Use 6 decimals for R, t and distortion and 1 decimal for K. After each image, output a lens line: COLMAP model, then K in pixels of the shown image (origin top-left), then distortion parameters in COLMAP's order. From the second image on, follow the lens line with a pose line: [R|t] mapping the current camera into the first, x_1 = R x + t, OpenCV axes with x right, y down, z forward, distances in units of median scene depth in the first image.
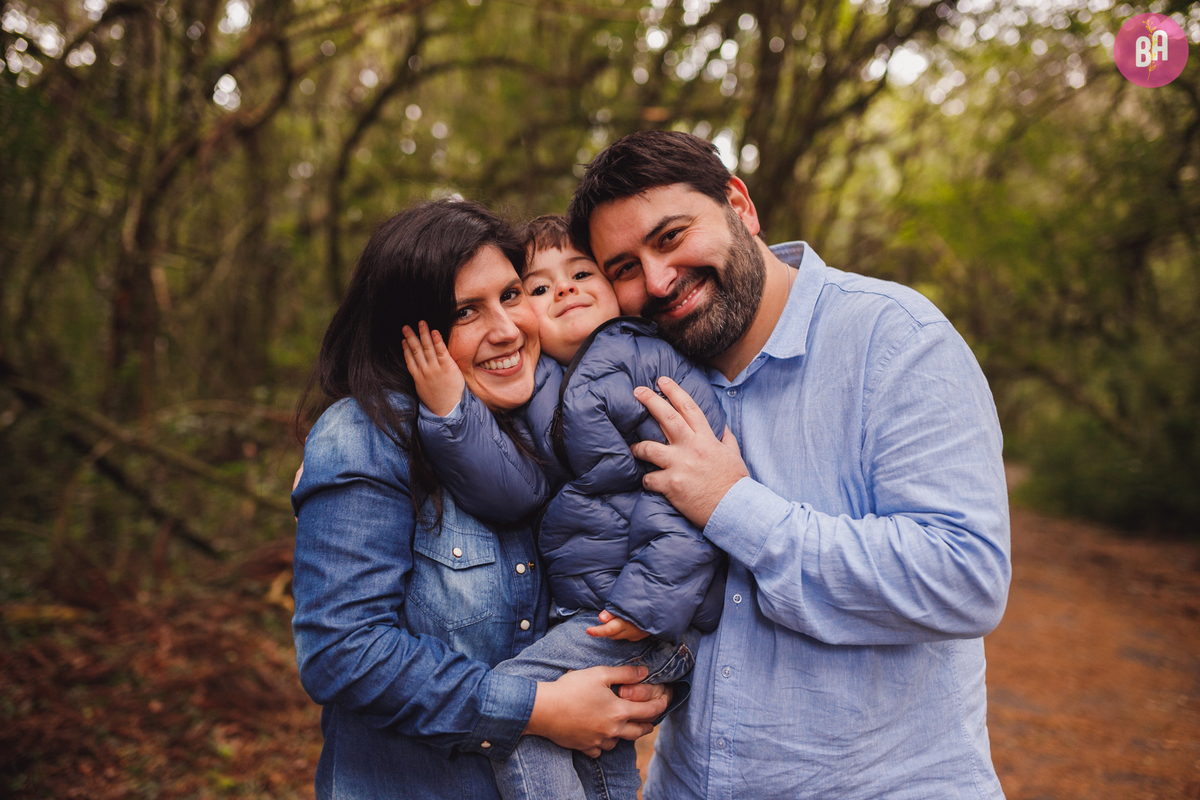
lens RADIAL K [[1164.7, 0, 600.0], [0, 1164.7, 400.0], [0, 0, 1]] dist [-0.033696, 0.037599]
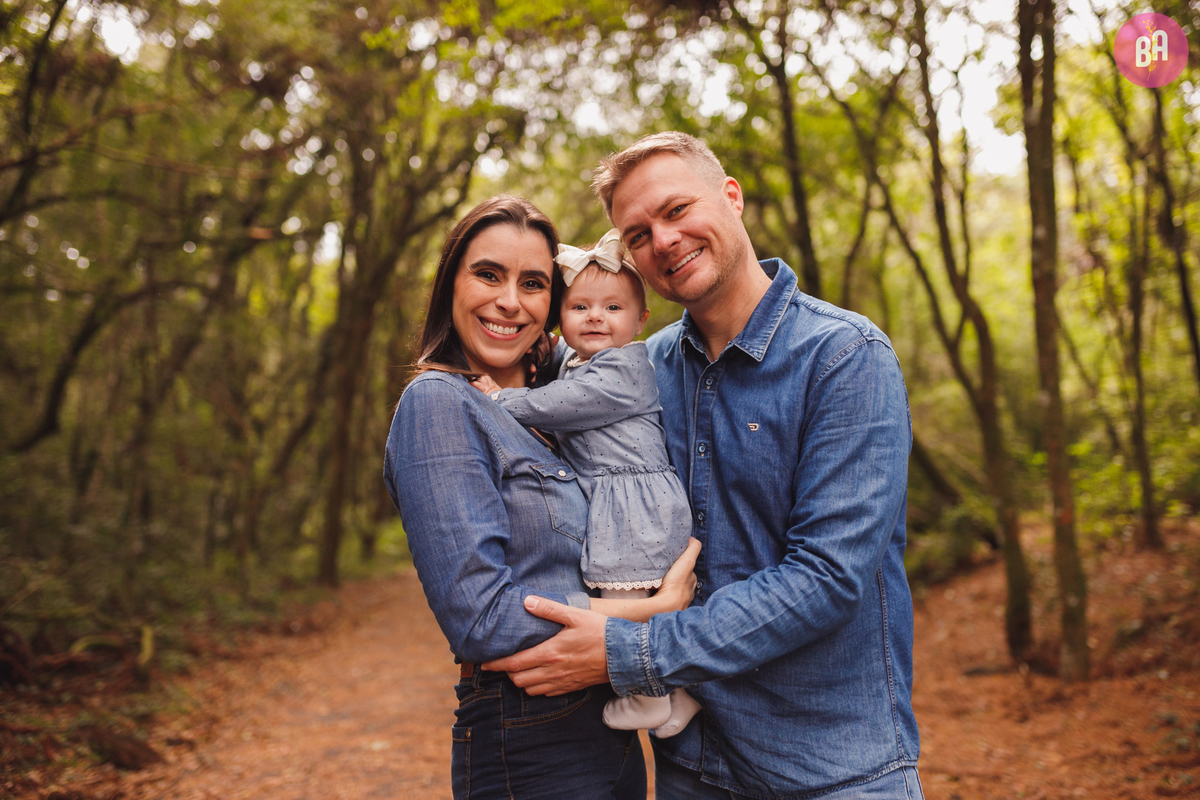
lens RADIAL K [[1173.0, 0, 602.8], [0, 1173.0, 395.3], [0, 0, 1]] dist [-0.035079, 0.064305]
pose [[0.947587, -0.060985, 0.313623, -0.002427], [0.082167, 0.995113, -0.054758, 0.000859], [-0.308751, 0.077658, 0.947967, -0.127242]]
